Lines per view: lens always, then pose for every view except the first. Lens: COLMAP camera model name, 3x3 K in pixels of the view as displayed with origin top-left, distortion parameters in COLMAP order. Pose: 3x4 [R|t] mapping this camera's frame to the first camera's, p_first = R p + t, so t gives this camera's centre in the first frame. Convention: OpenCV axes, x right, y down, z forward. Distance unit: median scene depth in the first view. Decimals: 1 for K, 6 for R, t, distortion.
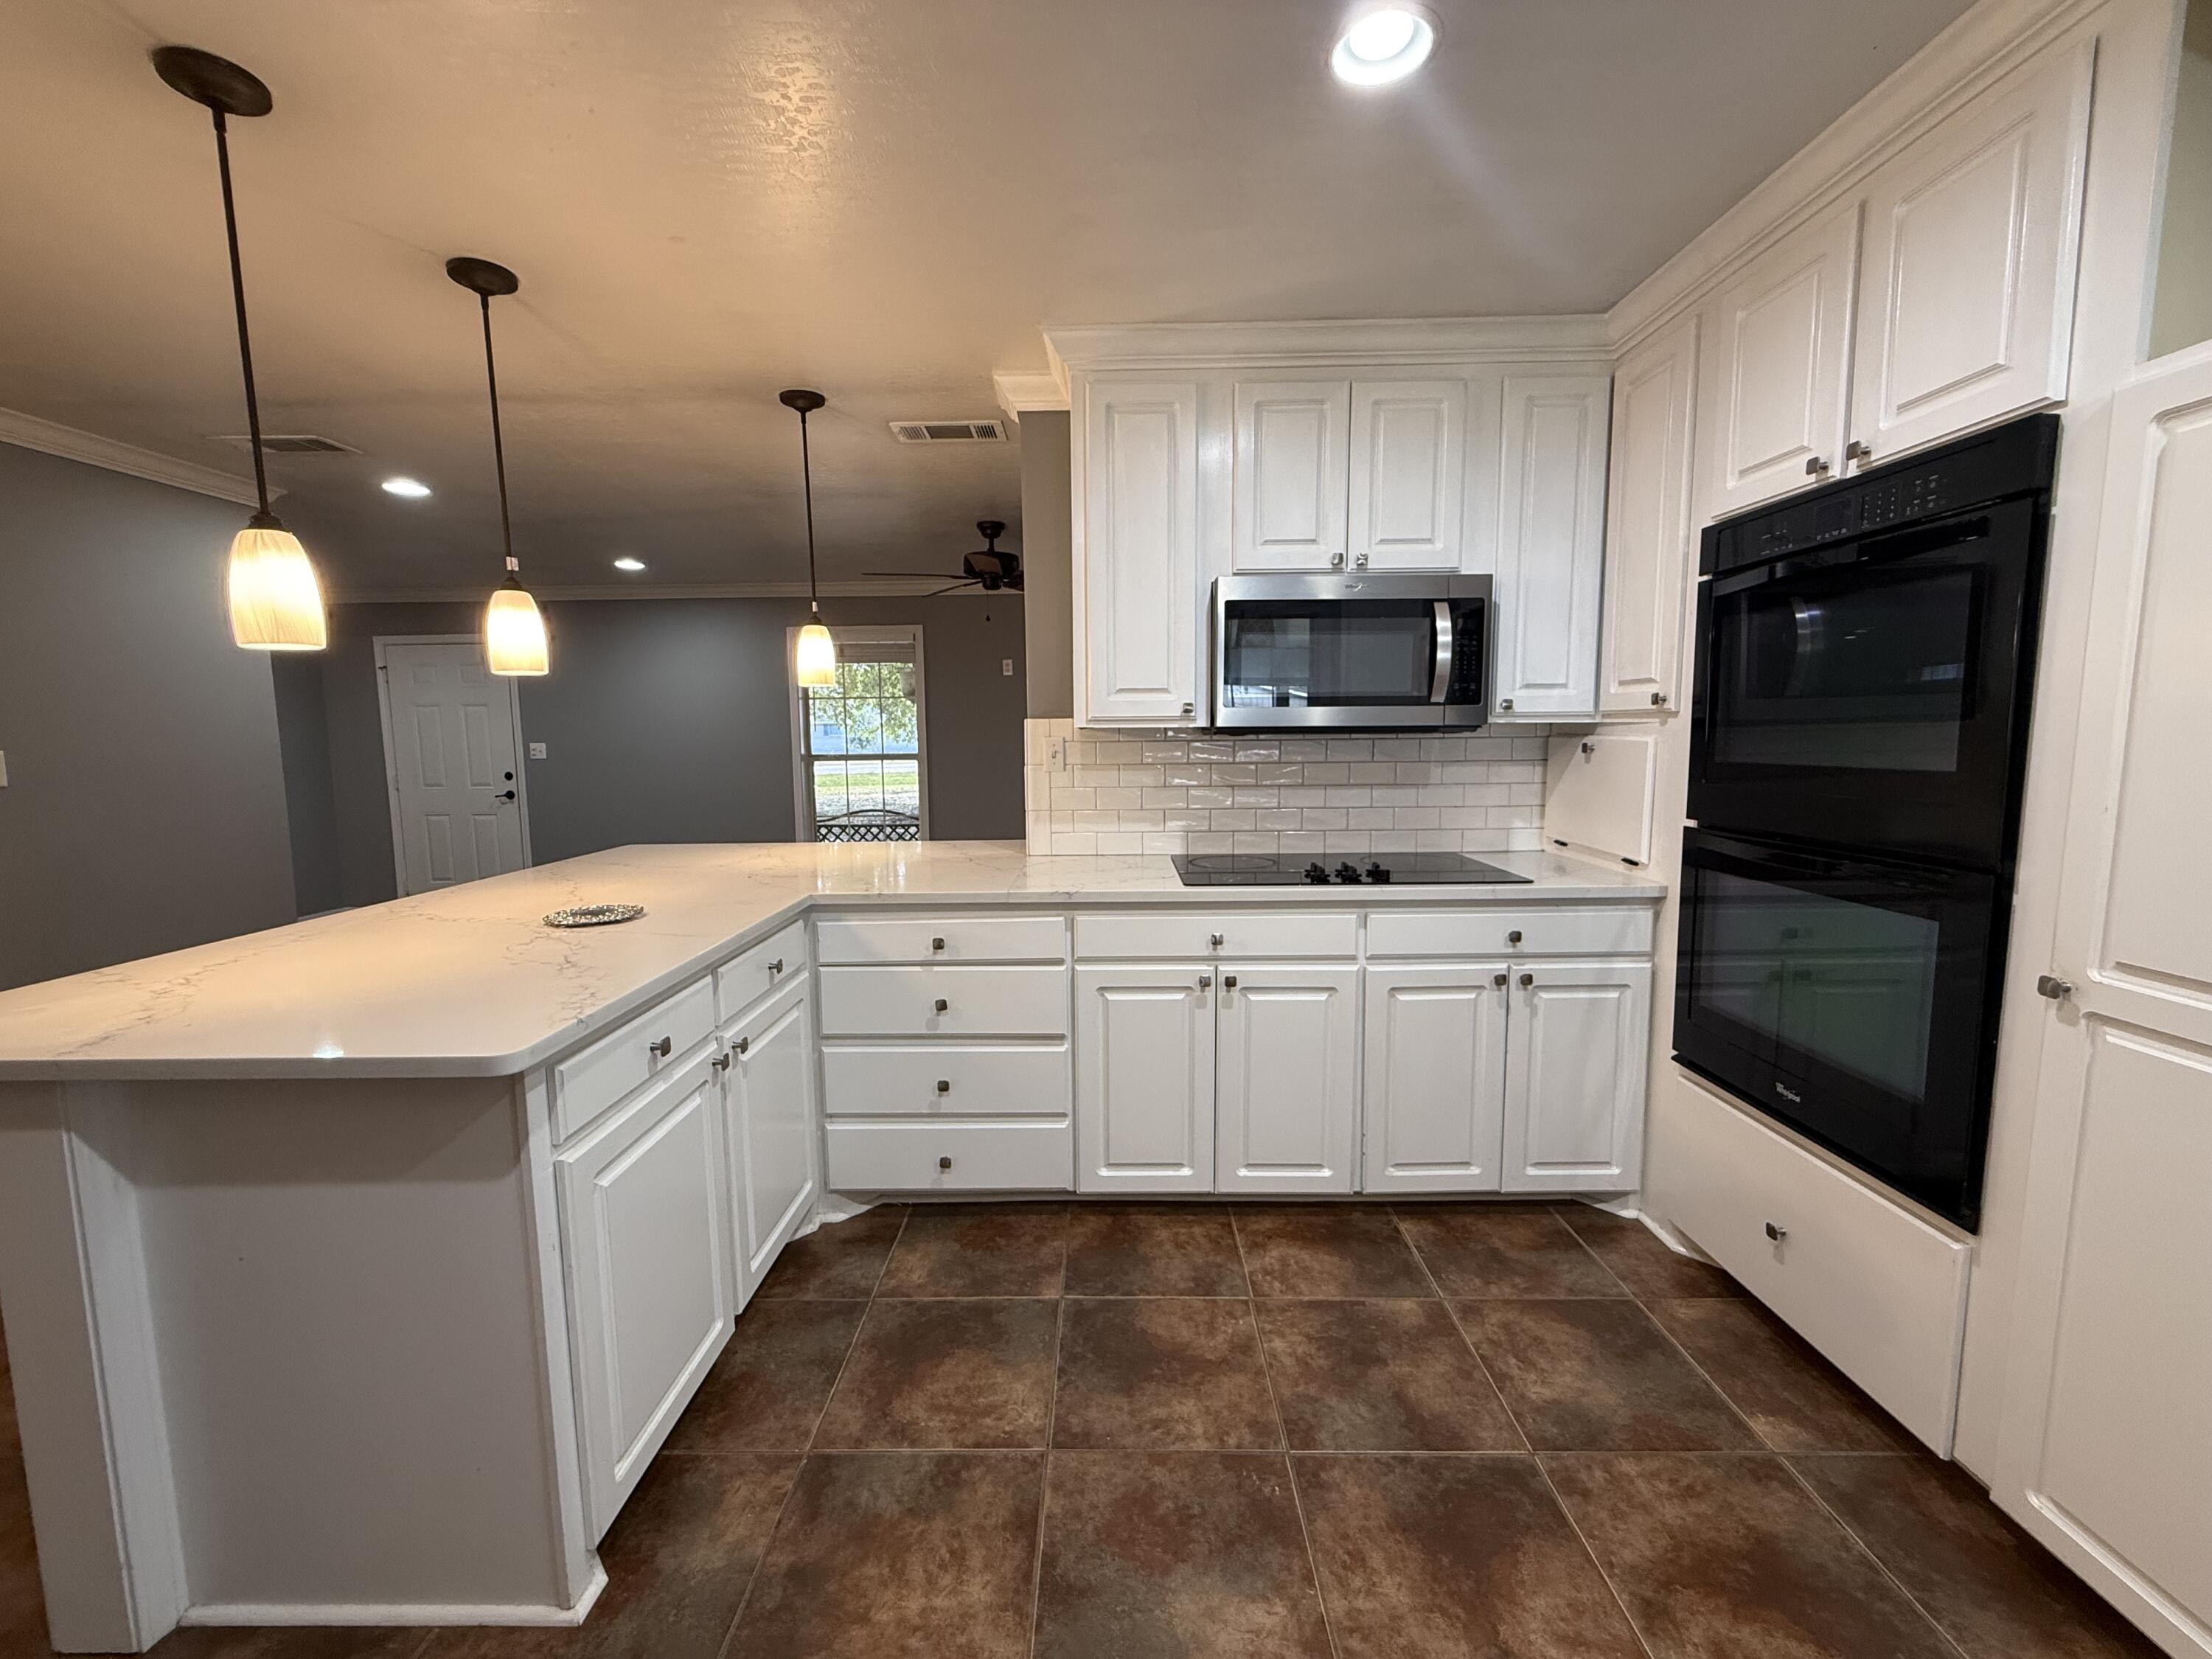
lens RADIAL K [[884.5, 0, 1100.5], [0, 884.5, 825.1], [0, 0, 1]] dist [-0.000050, 0.000031]
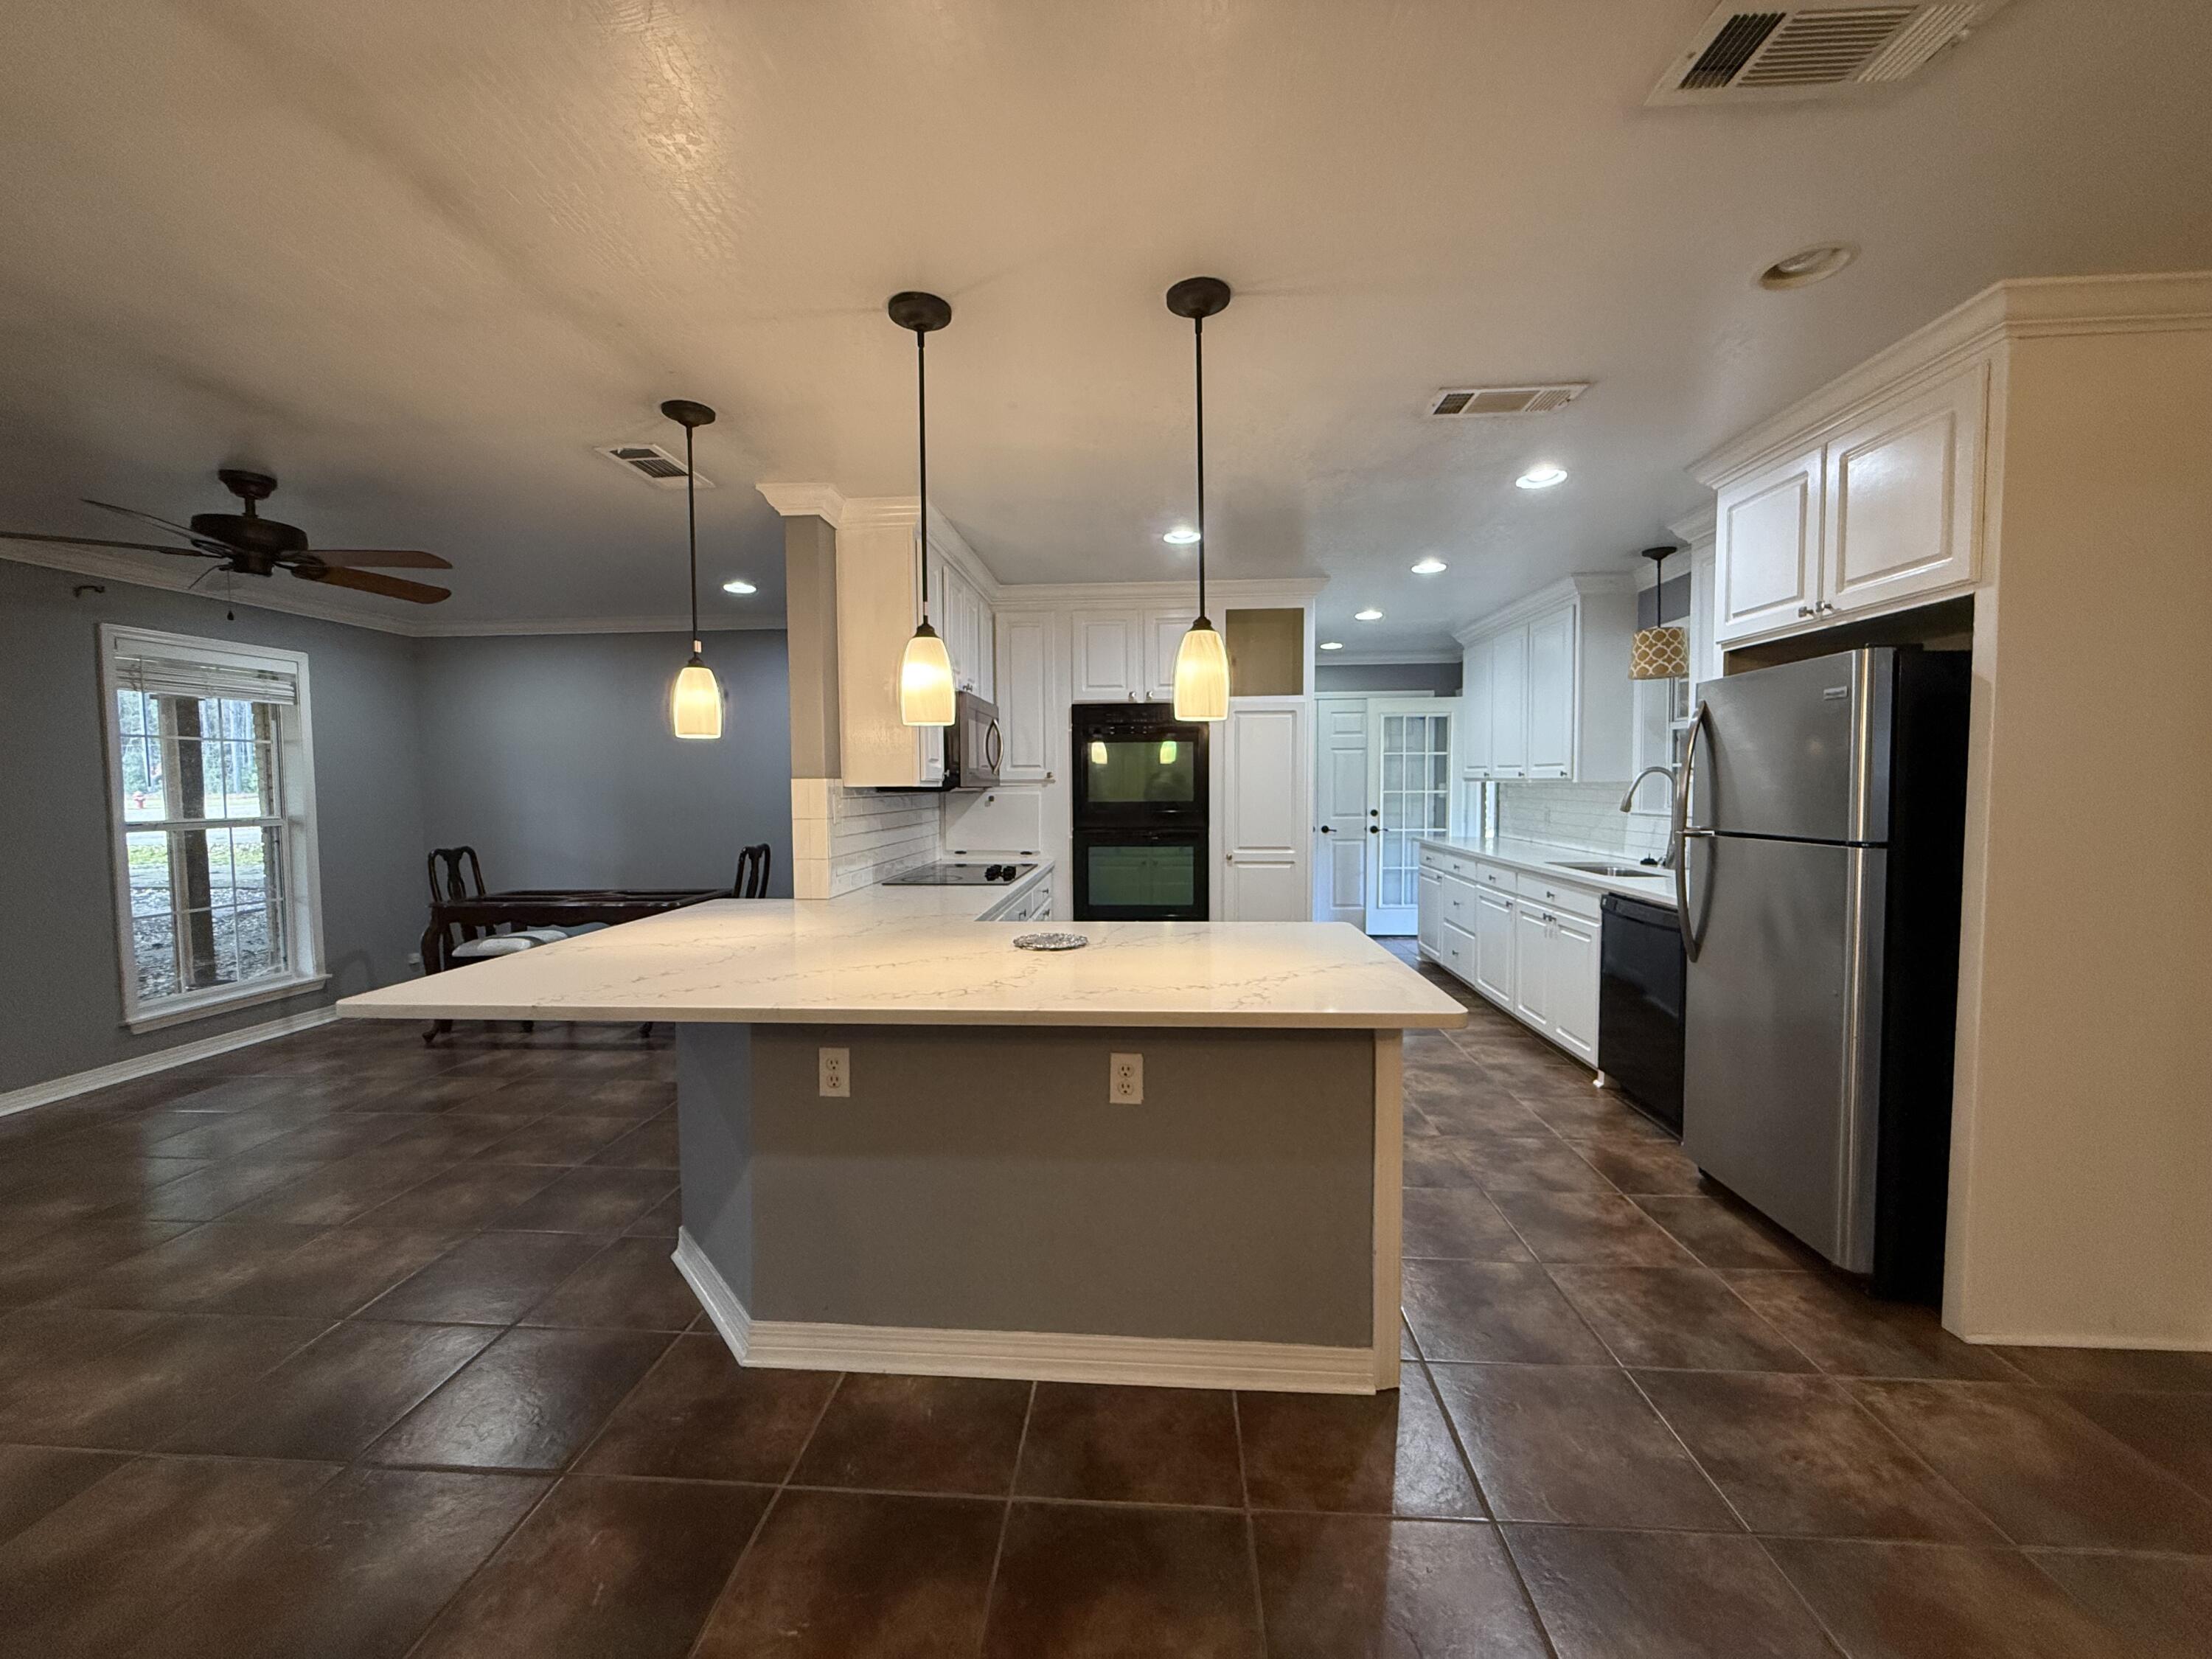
lens RADIAL K [[885.6, 0, 1102.0], [0, 885.6, 826.6], [0, 0, 1]] dist [-0.001513, 0.000074]
pose [[0.056649, -0.039854, 0.997598, -1.509490], [0.110989, 0.993261, 0.033378, -0.072197], [-0.992206, 0.108831, 0.060690, 0.733594]]
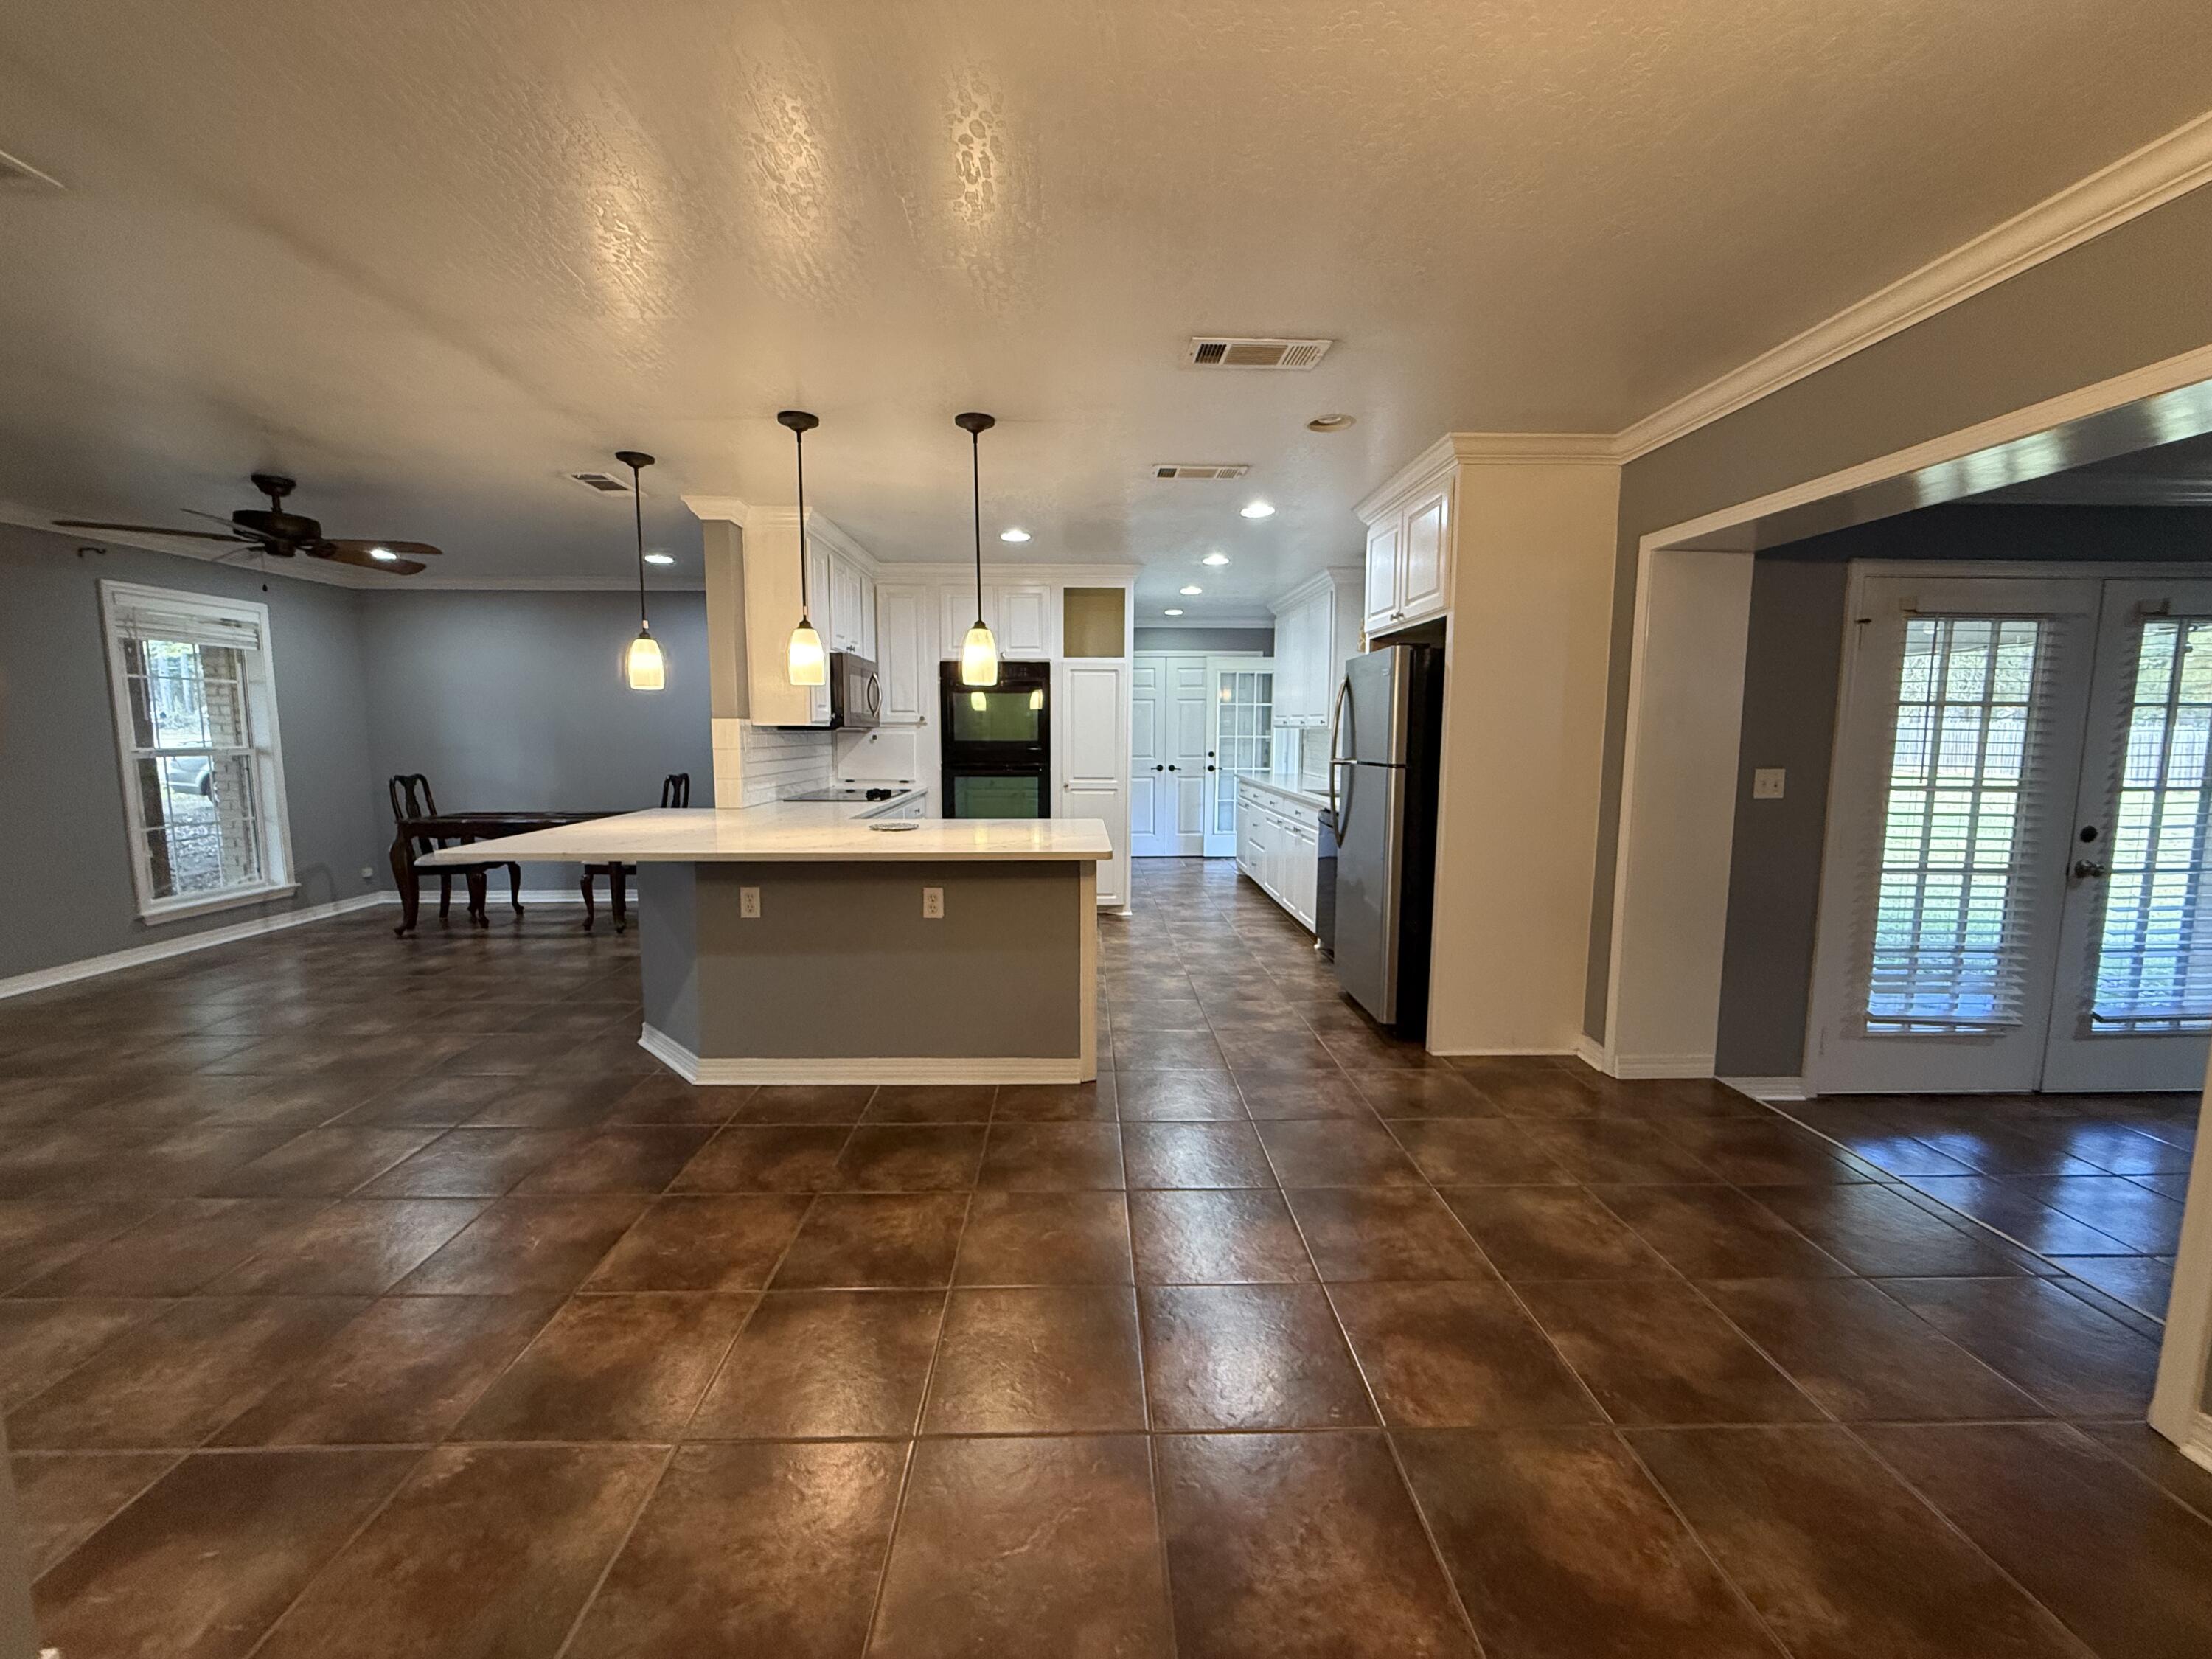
lens RADIAL K [[884.5, 0, 1100.5], [0, 884.5, 825.1], [0, 0, 1]] dist [-0.000050, 0.000031]
pose [[-0.036293, -0.098594, 0.994466, -2.068301], [0.101459, 0.989616, 0.101816, -0.037992], [-0.994177, 0.104593, -0.025913, 0.545870]]
